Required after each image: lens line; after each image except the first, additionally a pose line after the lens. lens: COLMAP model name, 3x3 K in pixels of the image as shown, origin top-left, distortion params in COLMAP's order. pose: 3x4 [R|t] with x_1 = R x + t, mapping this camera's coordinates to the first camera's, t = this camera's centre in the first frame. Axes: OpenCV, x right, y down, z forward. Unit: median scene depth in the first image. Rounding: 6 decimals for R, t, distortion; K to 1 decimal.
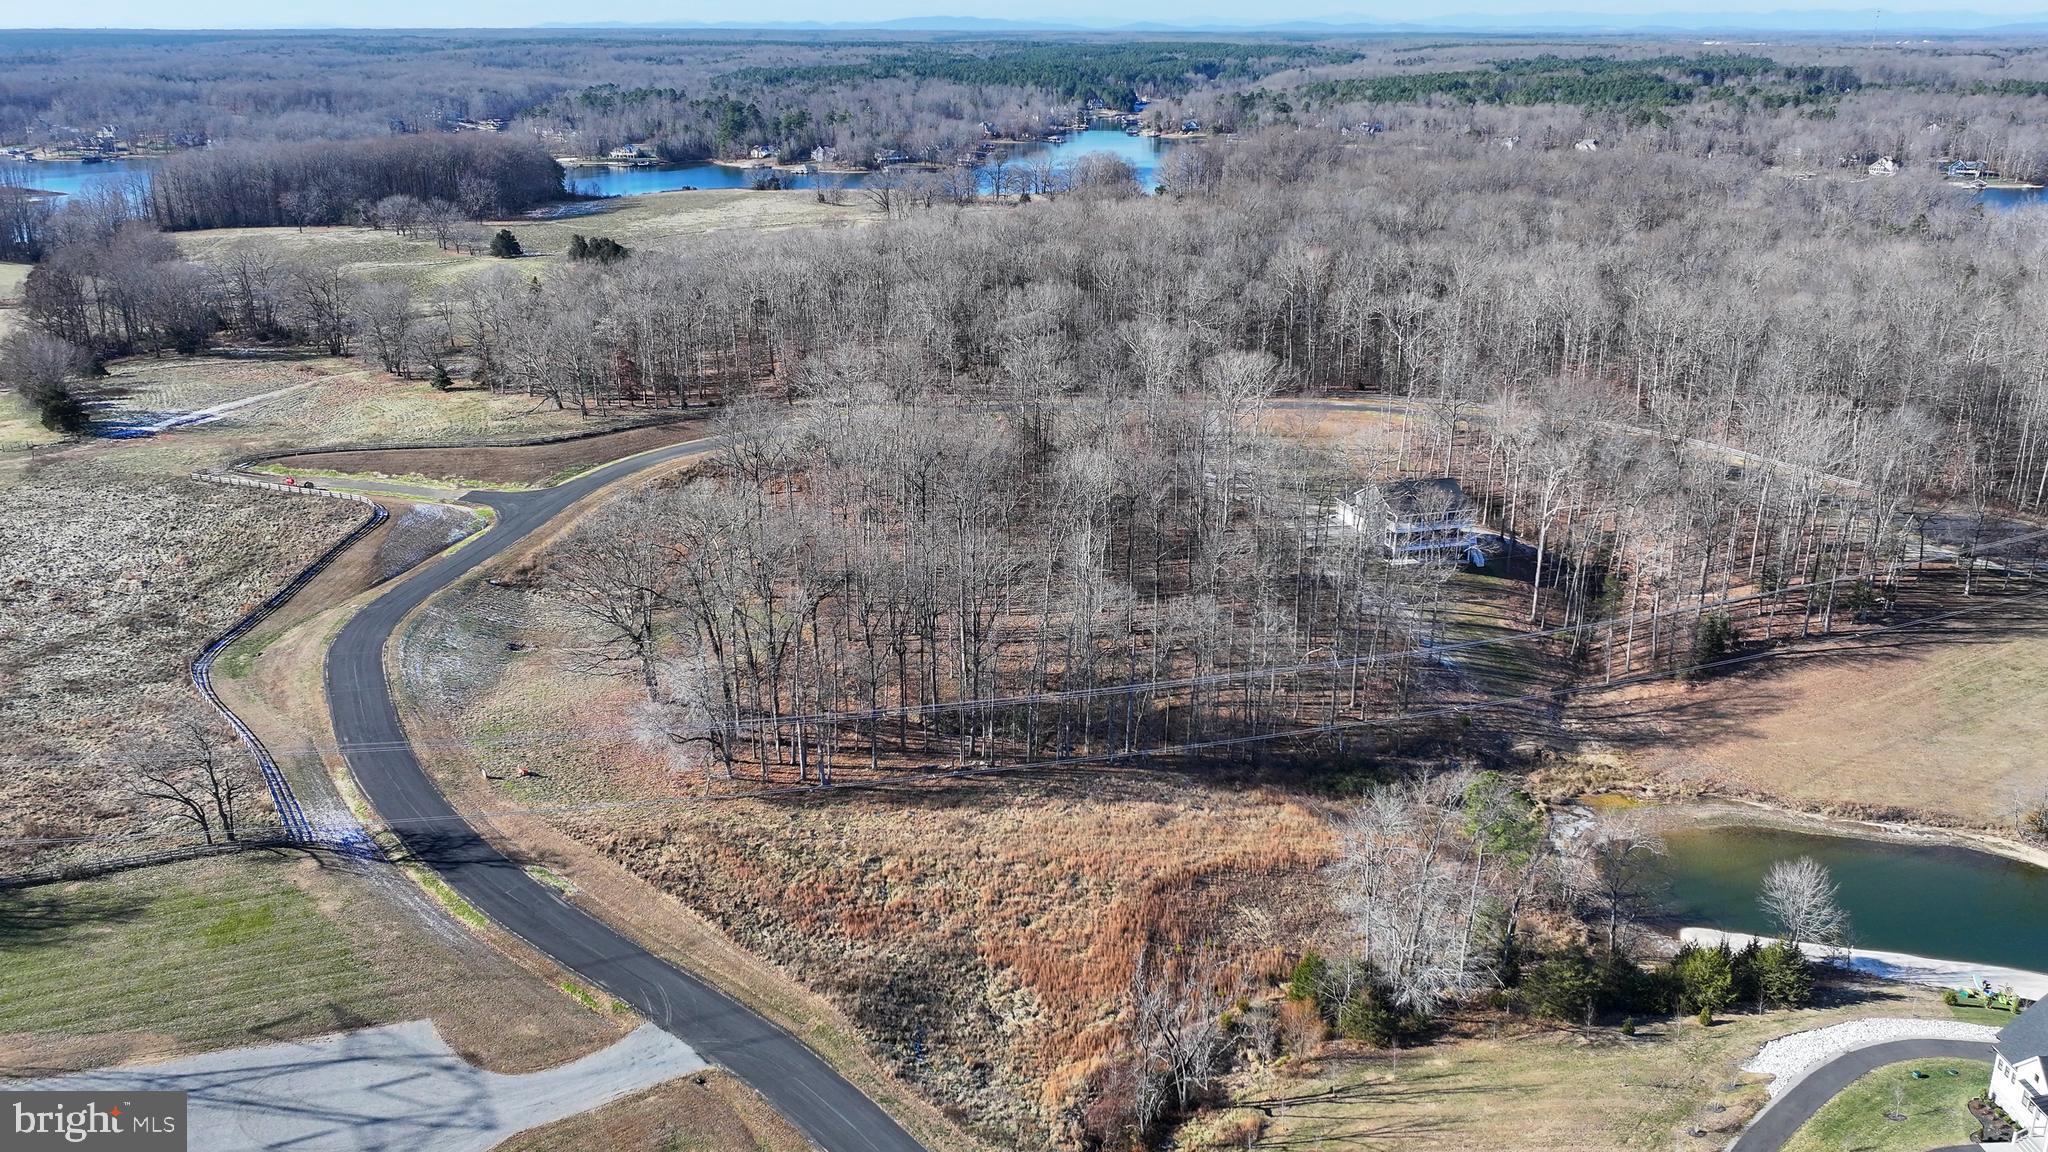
lens RADIAL K [[1682.2, 0, 1026.1], [0, 1682.2, 586.8], [0, 0, 1]] dist [0.014848, -0.015780]
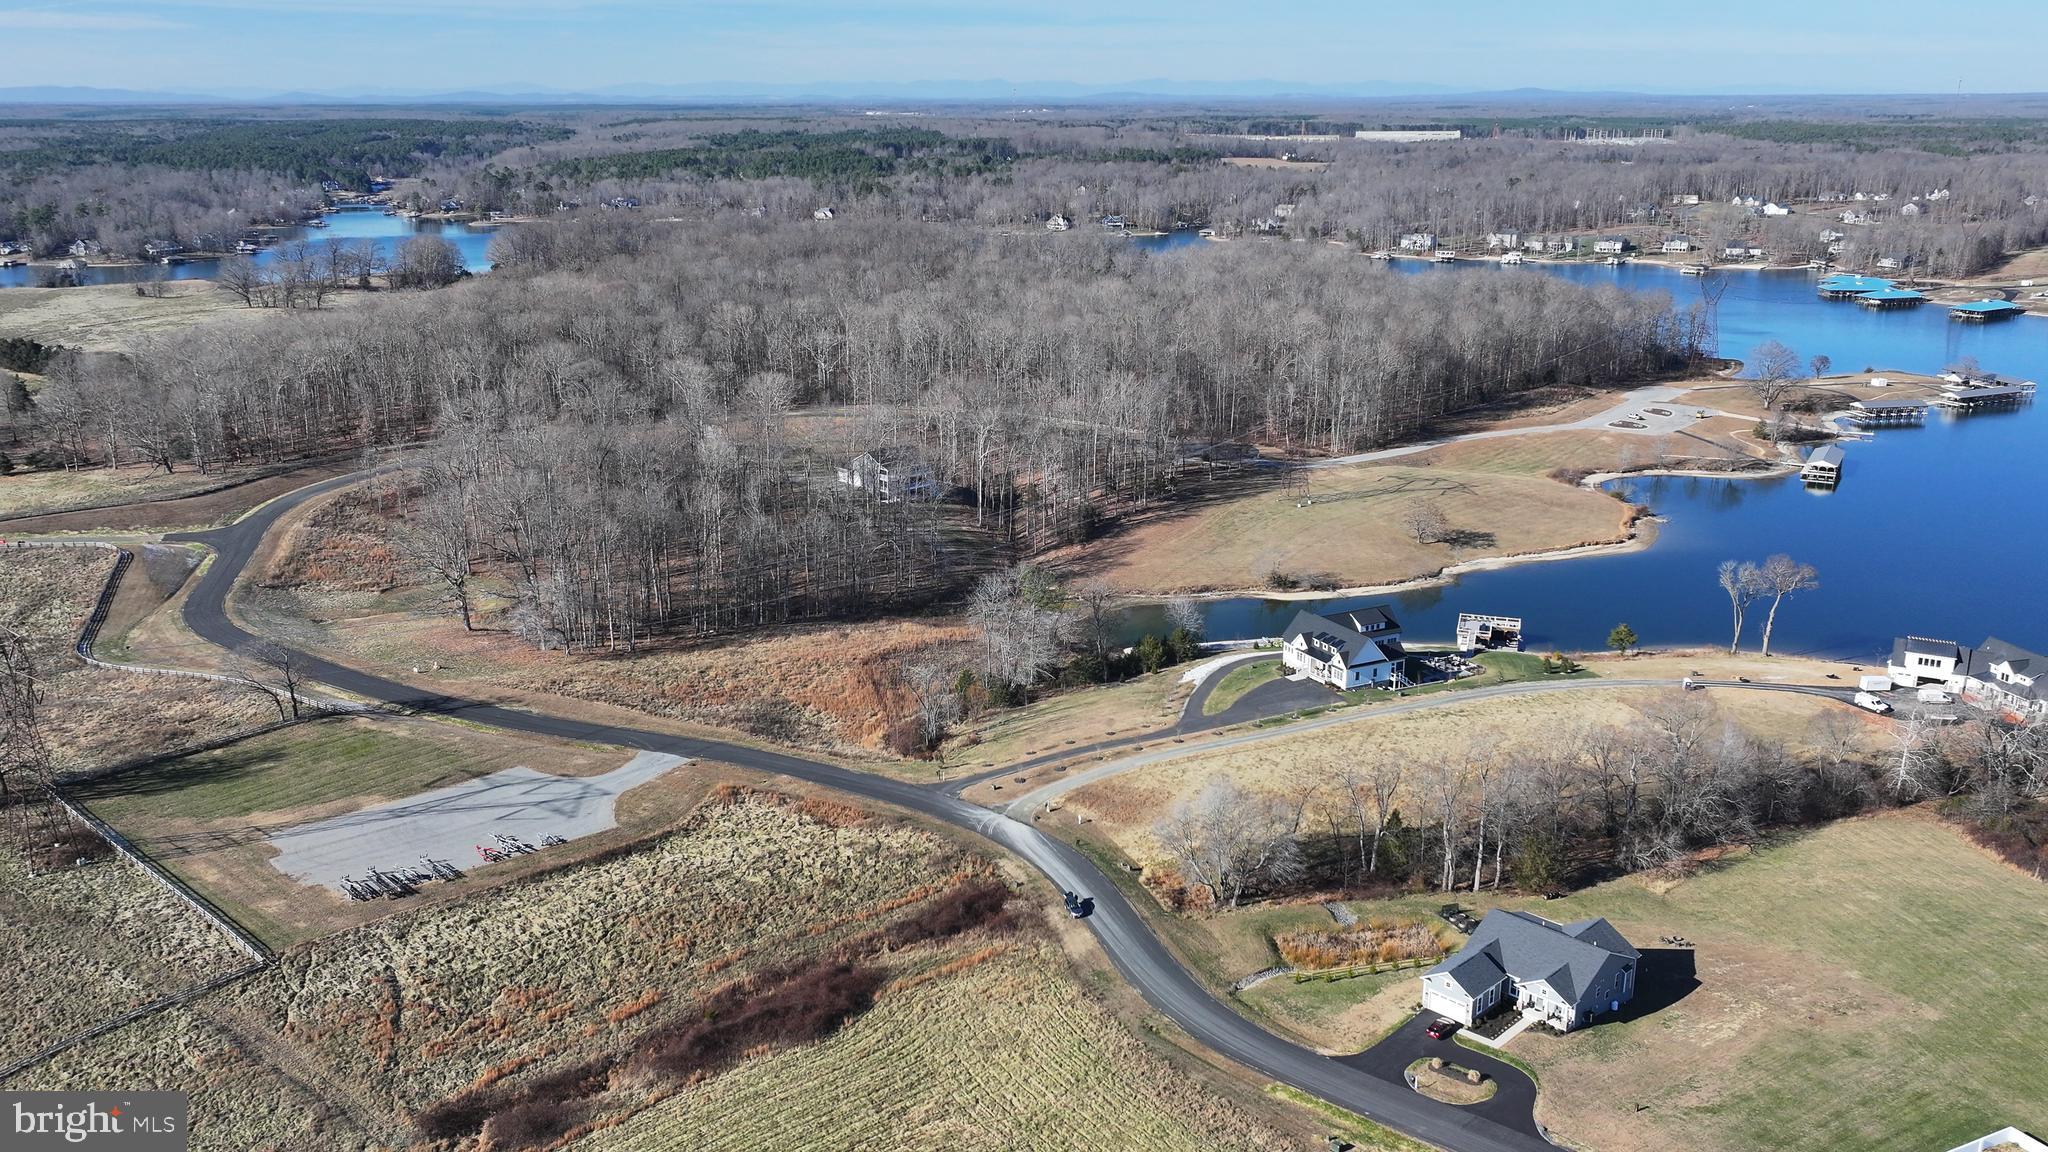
lens RADIAL K [[1682.2, 0, 1031.7], [0, 1682.2, 577.7], [0, 0, 1]] dist [0.014848, -0.015780]
pose [[0.893742, -0.127959, 0.429945, -0.326718], [0.145969, 0.989248, -0.009015, 0.086175], [-0.424169, 0.070816, 0.902810, -0.422098]]
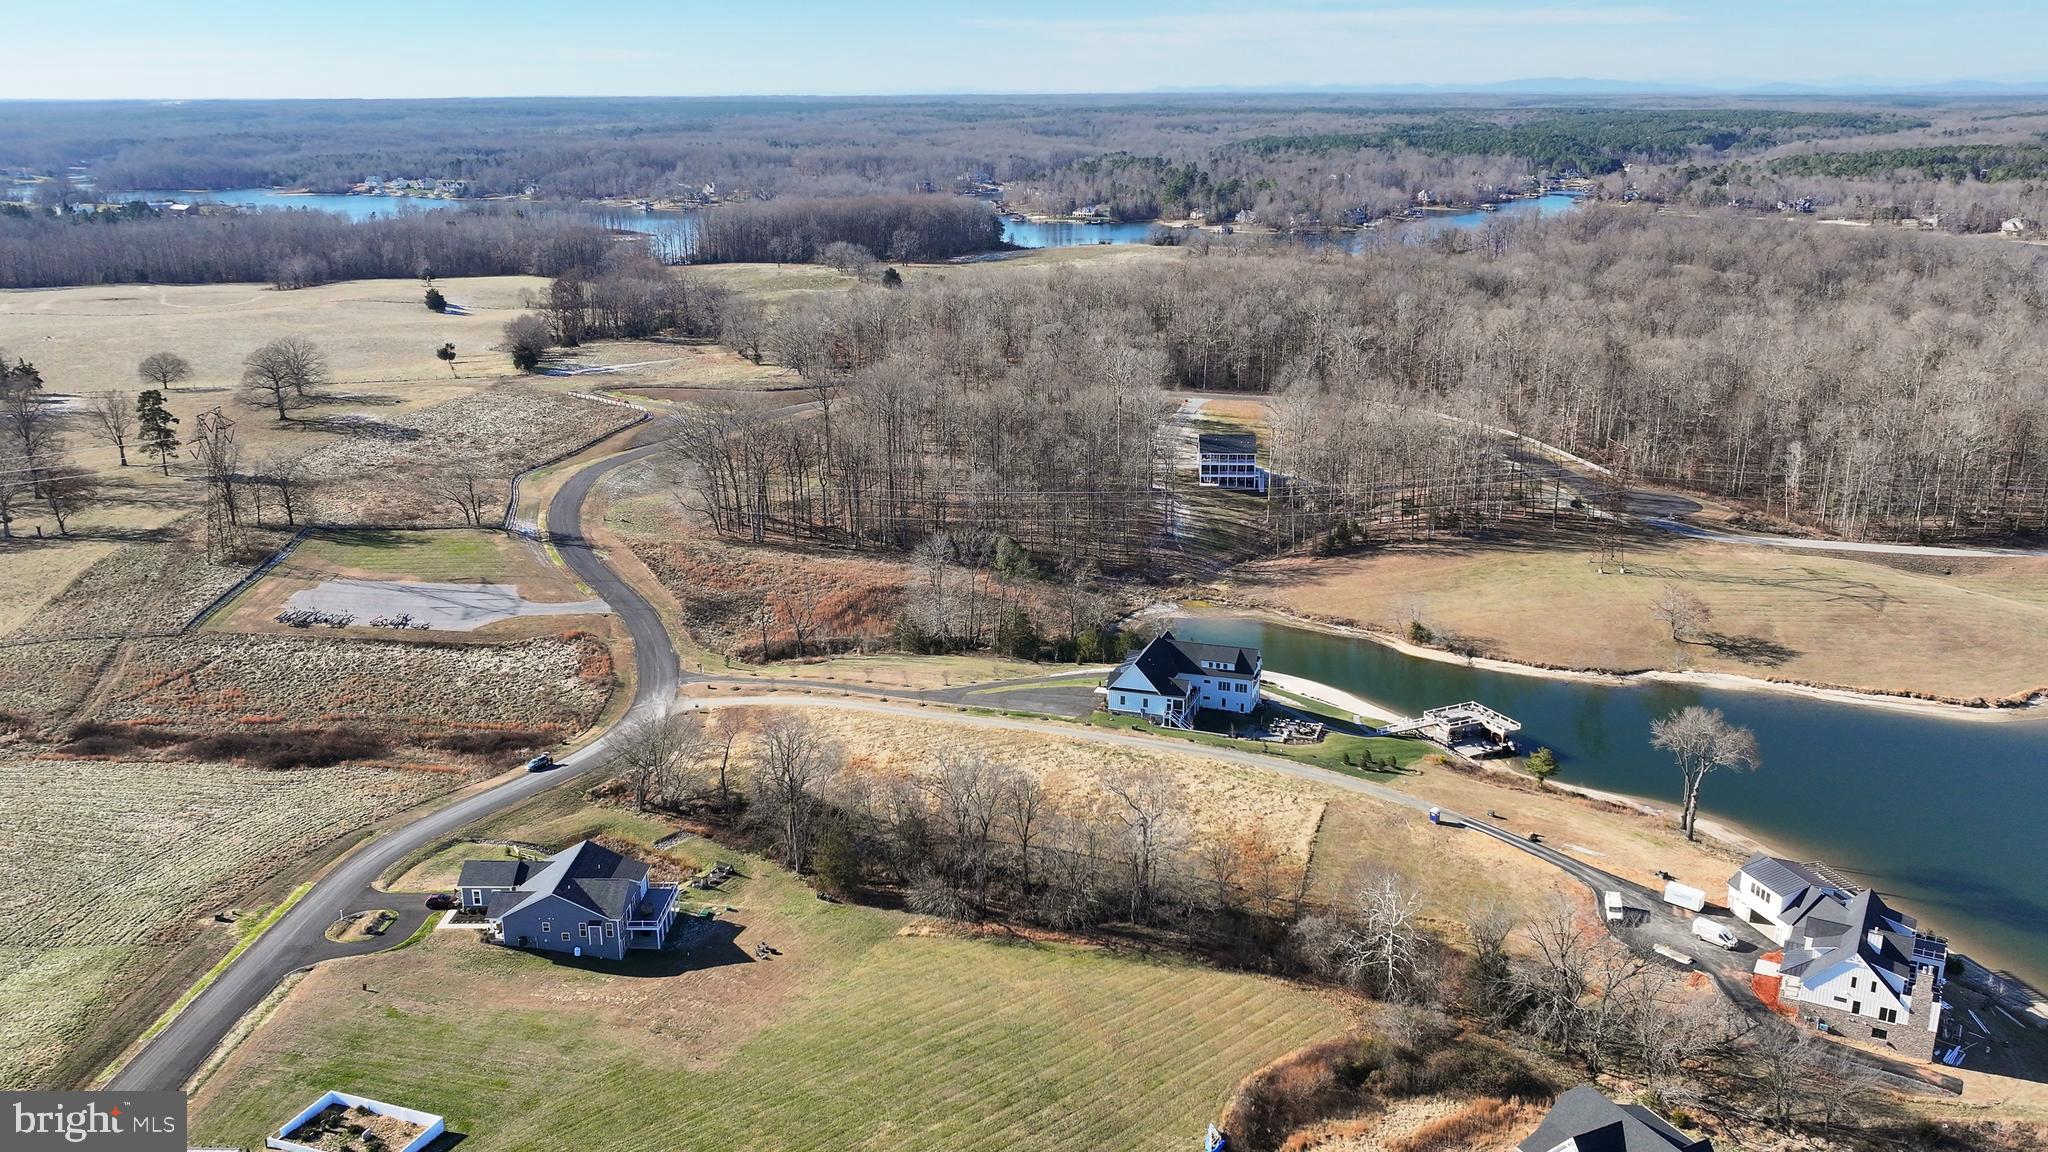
lens RADIAL K [[1682.2, 0, 1027.1], [0, 1682.2, 577.1], [0, 0, 1]] dist [0.014848, -0.015780]
pose [[0.942106, 0.089648, -0.323110, 0.576895], [-0.102128, 0.994532, -0.021841, 0.122105], [0.319385, 0.053574, 0.946109, -0.529489]]
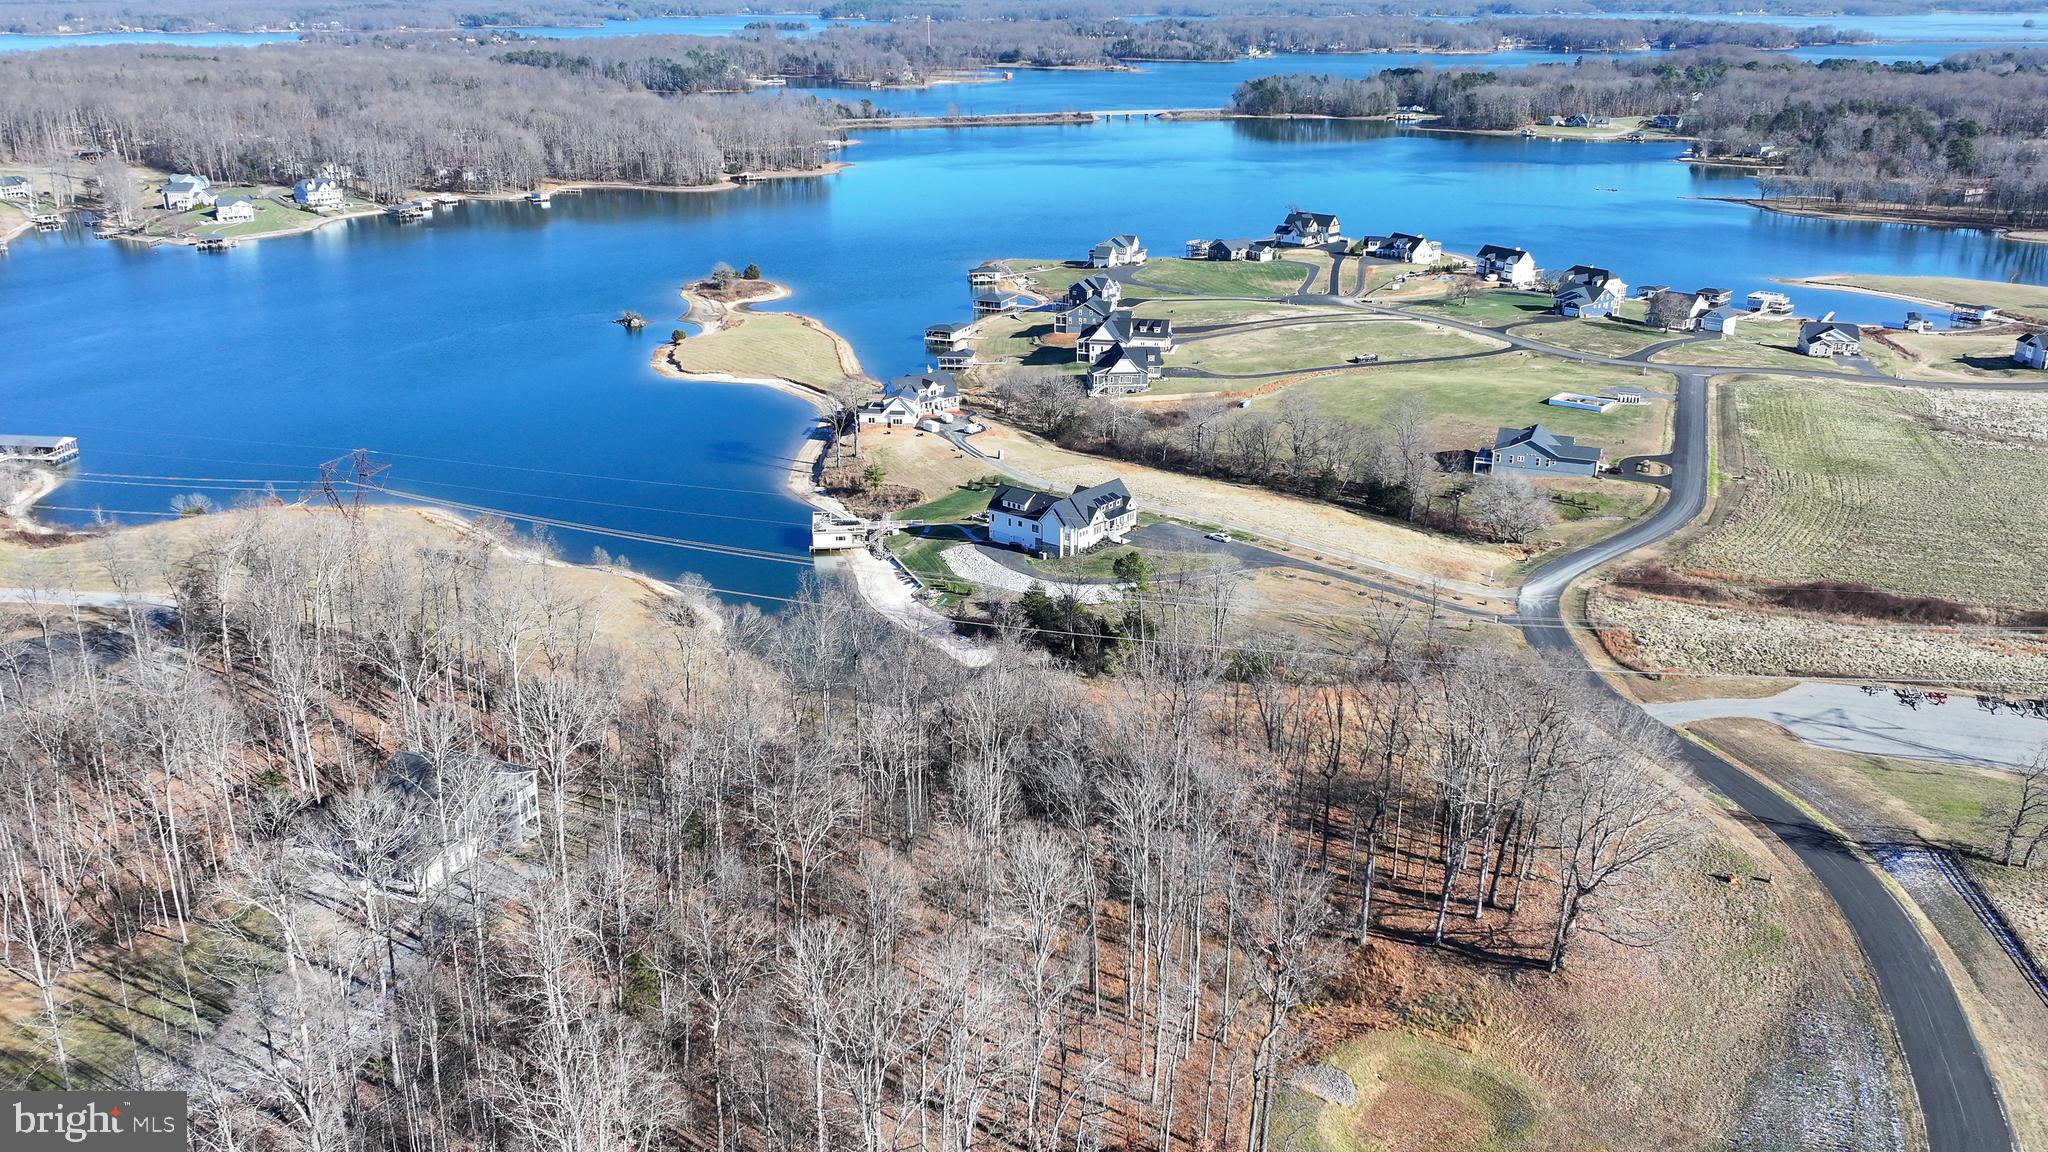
lens RADIAL K [[1682.2, 0, 1028.0], [0, 1682.2, 578.1], [0, 0, 1]] dist [0.014848, -0.015780]
pose [[-0.768693, -0.230060, 0.596812, -0.378903], [0.190285, 0.808574, 0.556777, -0.488373], [-0.610658, 0.541554, -0.577768, 1.238940]]
